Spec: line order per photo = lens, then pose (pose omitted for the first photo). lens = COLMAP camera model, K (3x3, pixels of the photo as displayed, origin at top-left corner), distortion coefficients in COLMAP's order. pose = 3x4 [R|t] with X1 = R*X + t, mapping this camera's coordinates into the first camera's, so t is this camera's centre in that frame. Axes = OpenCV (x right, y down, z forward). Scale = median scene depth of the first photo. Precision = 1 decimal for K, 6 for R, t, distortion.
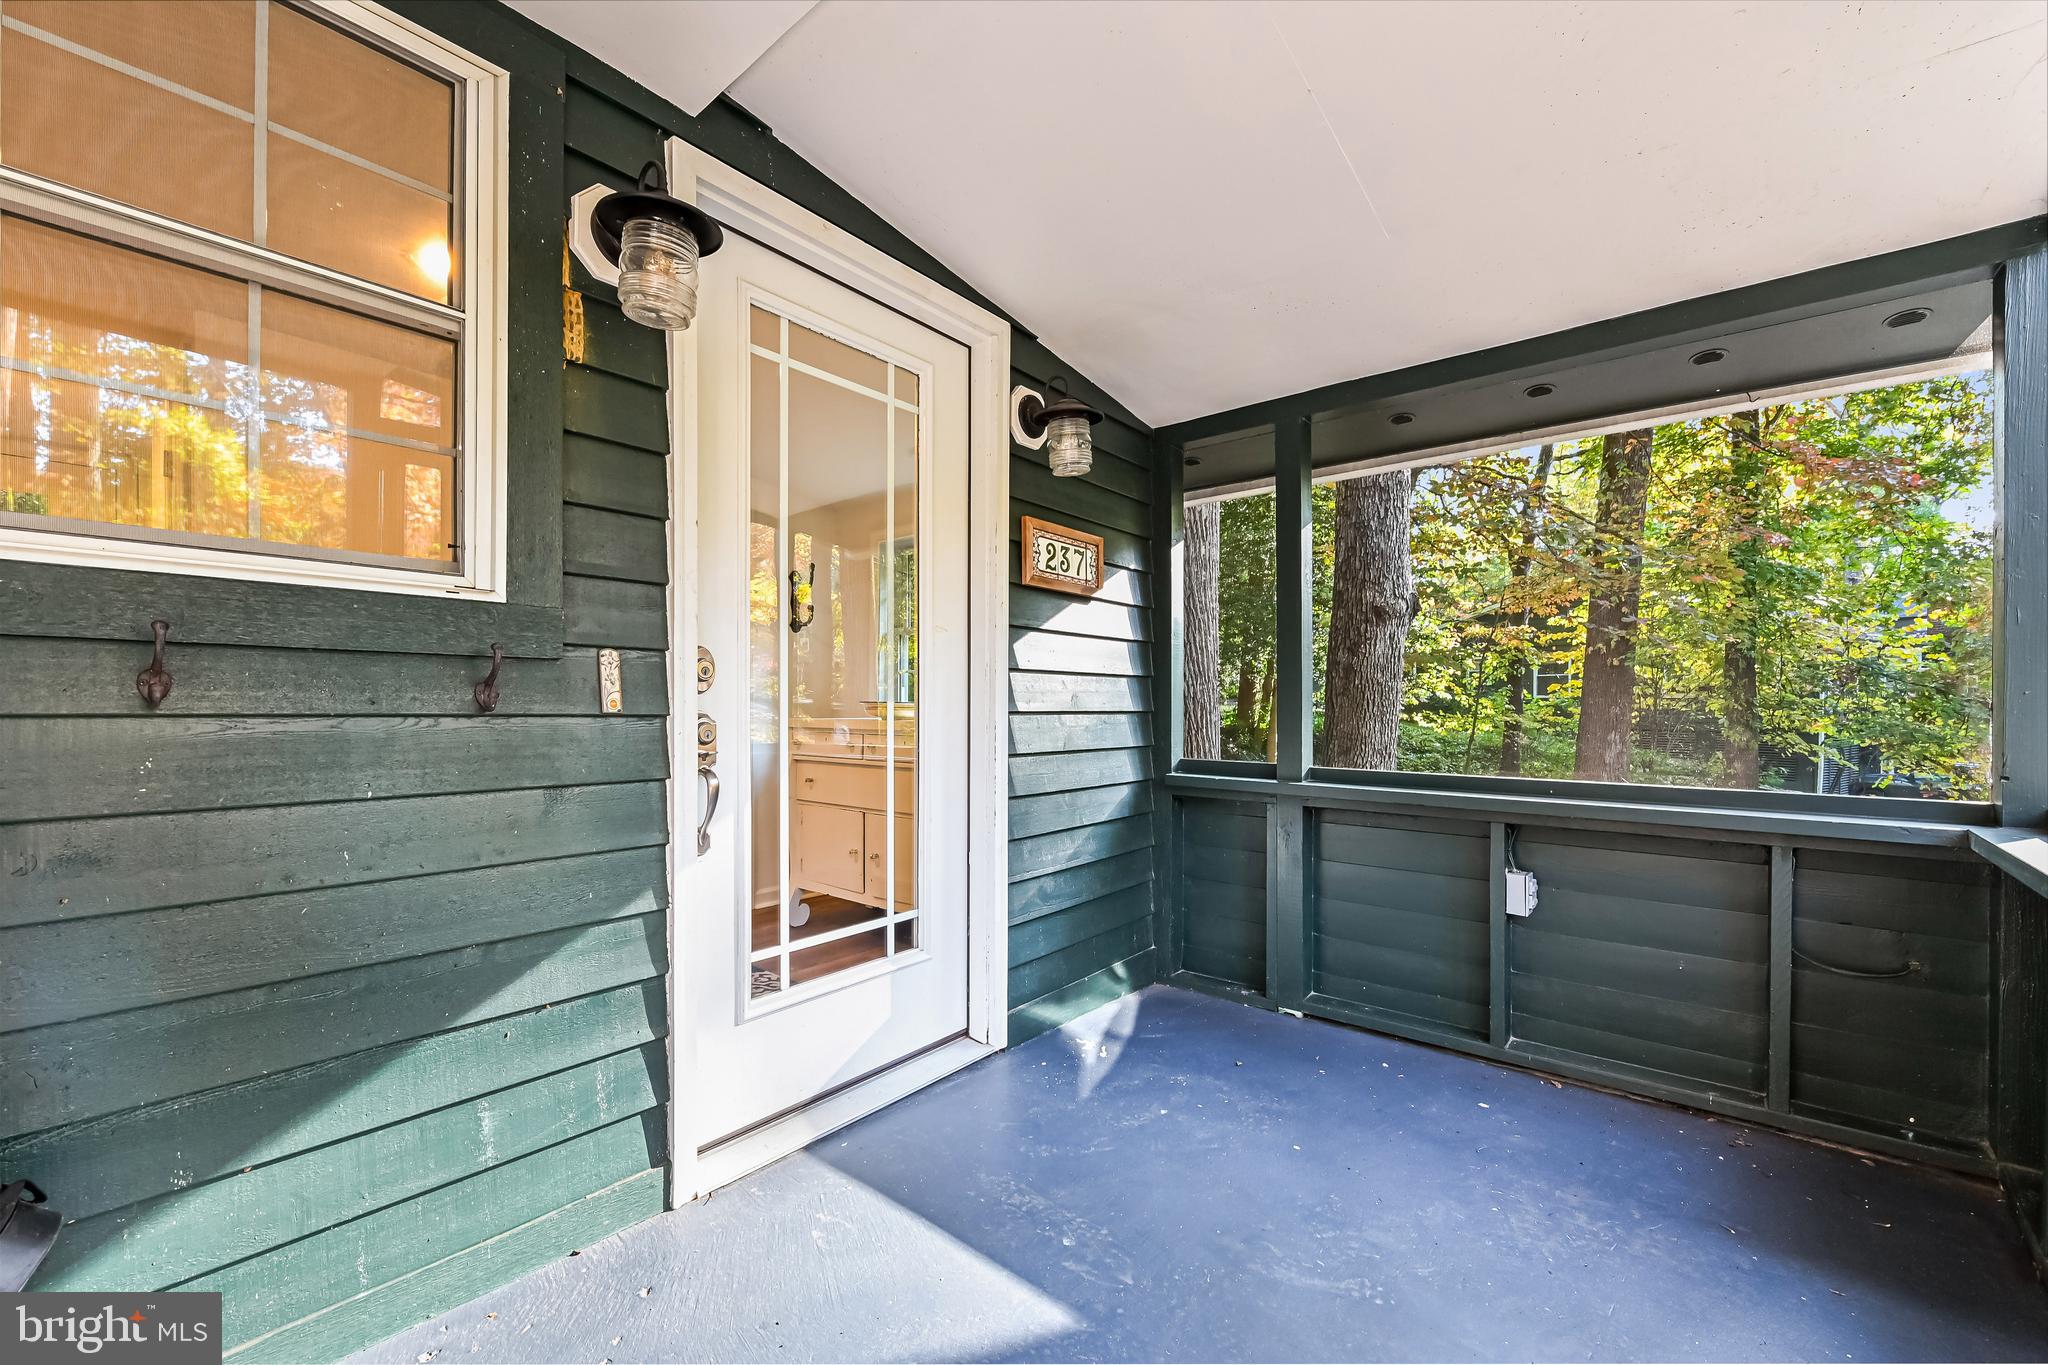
lens RADIAL K [[815.0, 0, 1024.0], [0, 815.0, 682.5], [0, 0, 1]] dist [-0.005305, -0.000196]
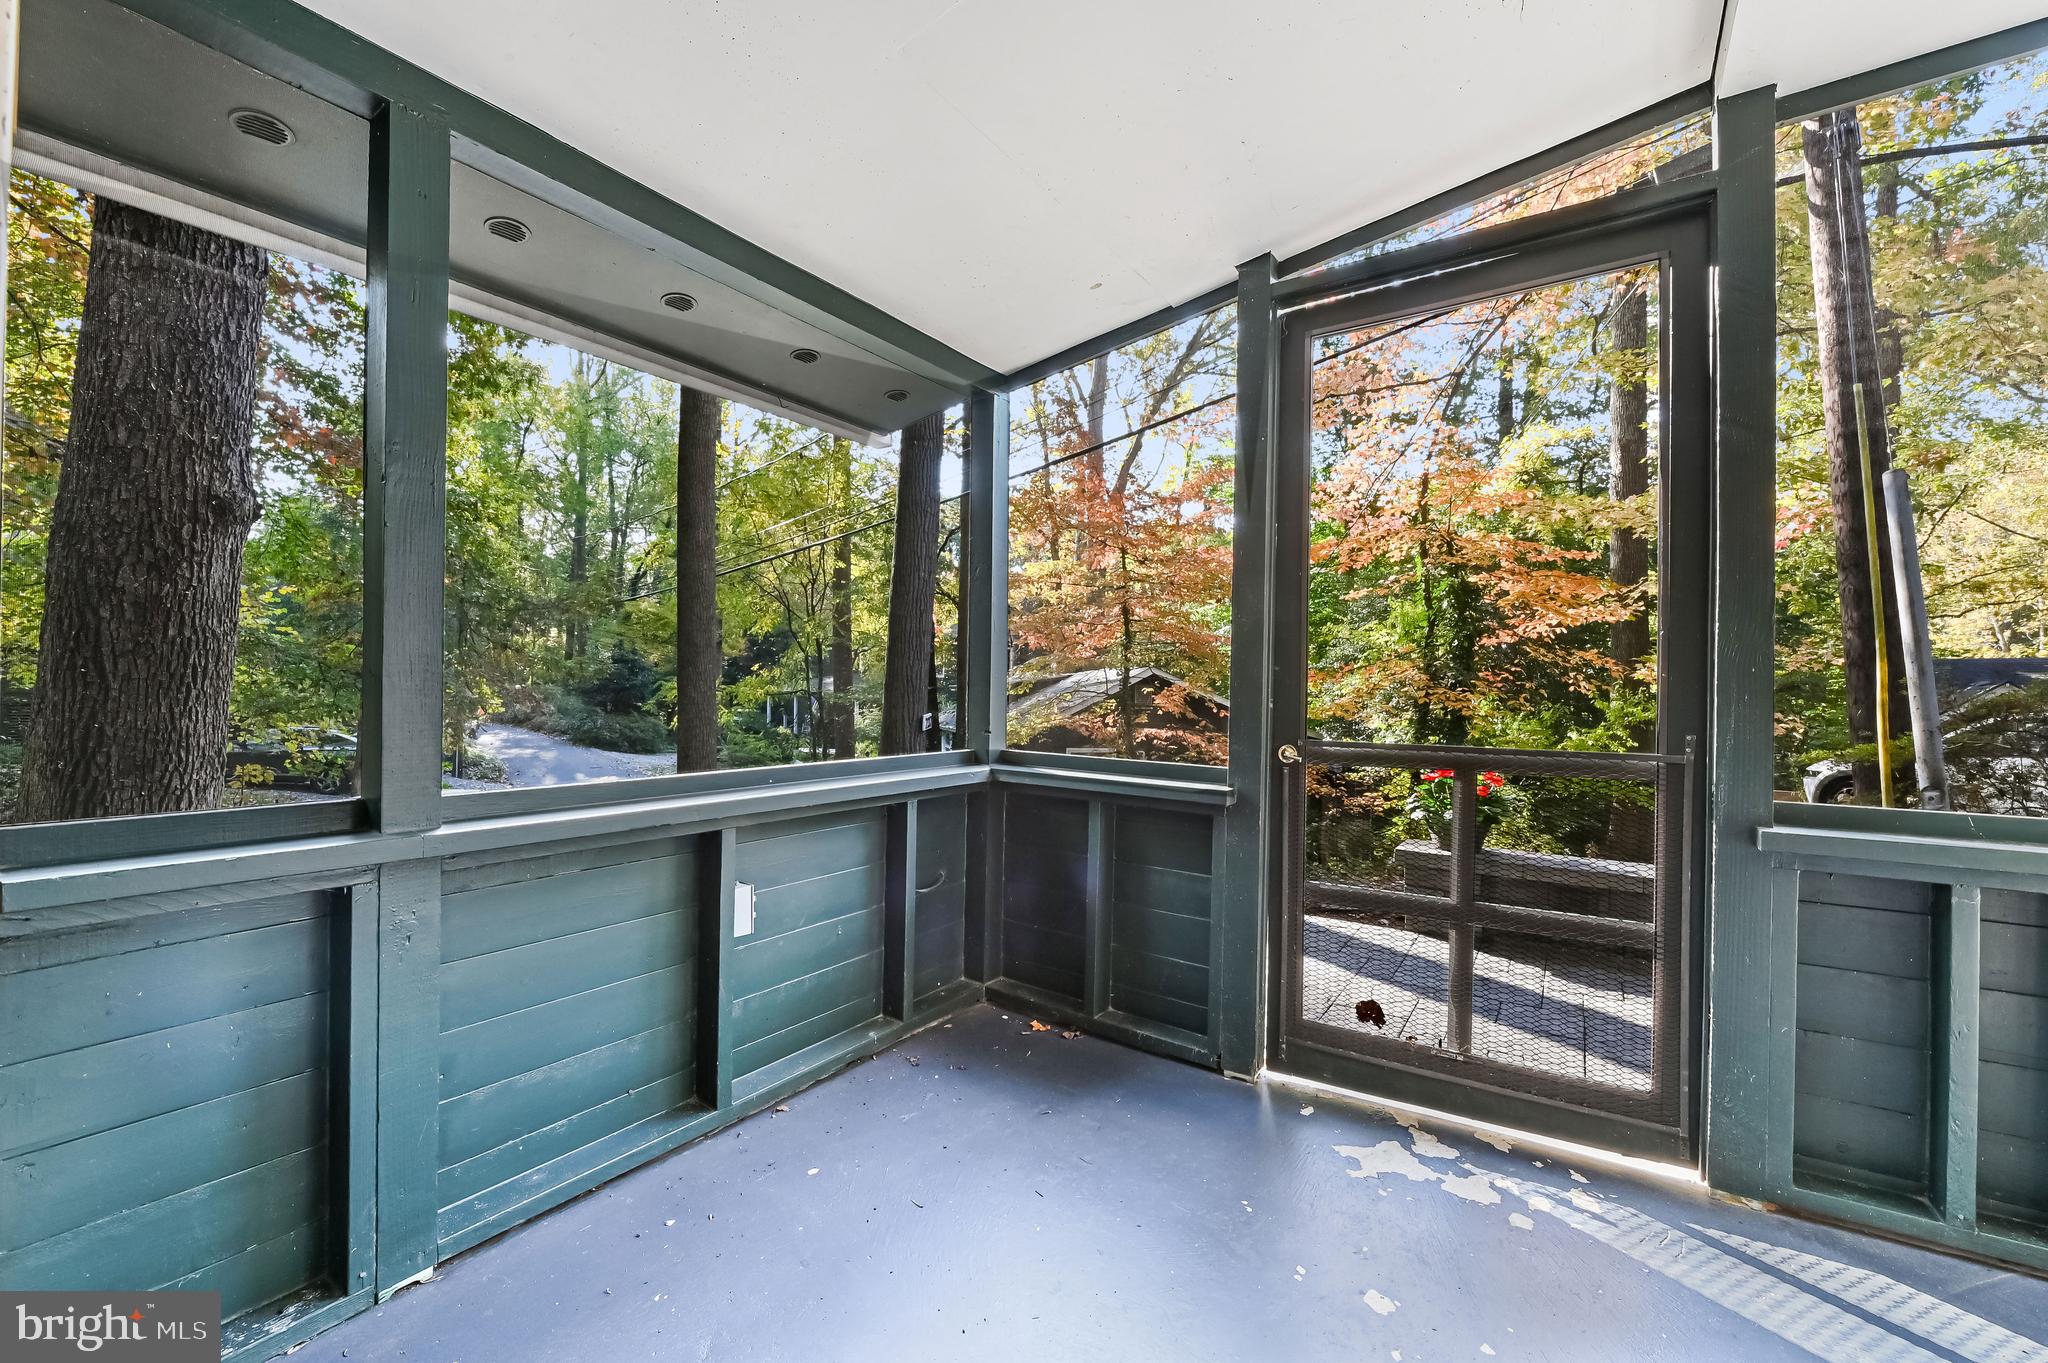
lens RADIAL K [[815.0, 0, 1024.0], [0, 815.0, 681.5], [0, 0, 1]] dist [-0.005305, -0.000196]
pose [[-0.076044, 0.000001, 0.997104, -0.208516], [-0.039725, 0.999206, -0.003031, 0.015383], [-0.996313, -0.039840, -0.075983, 0.673481]]
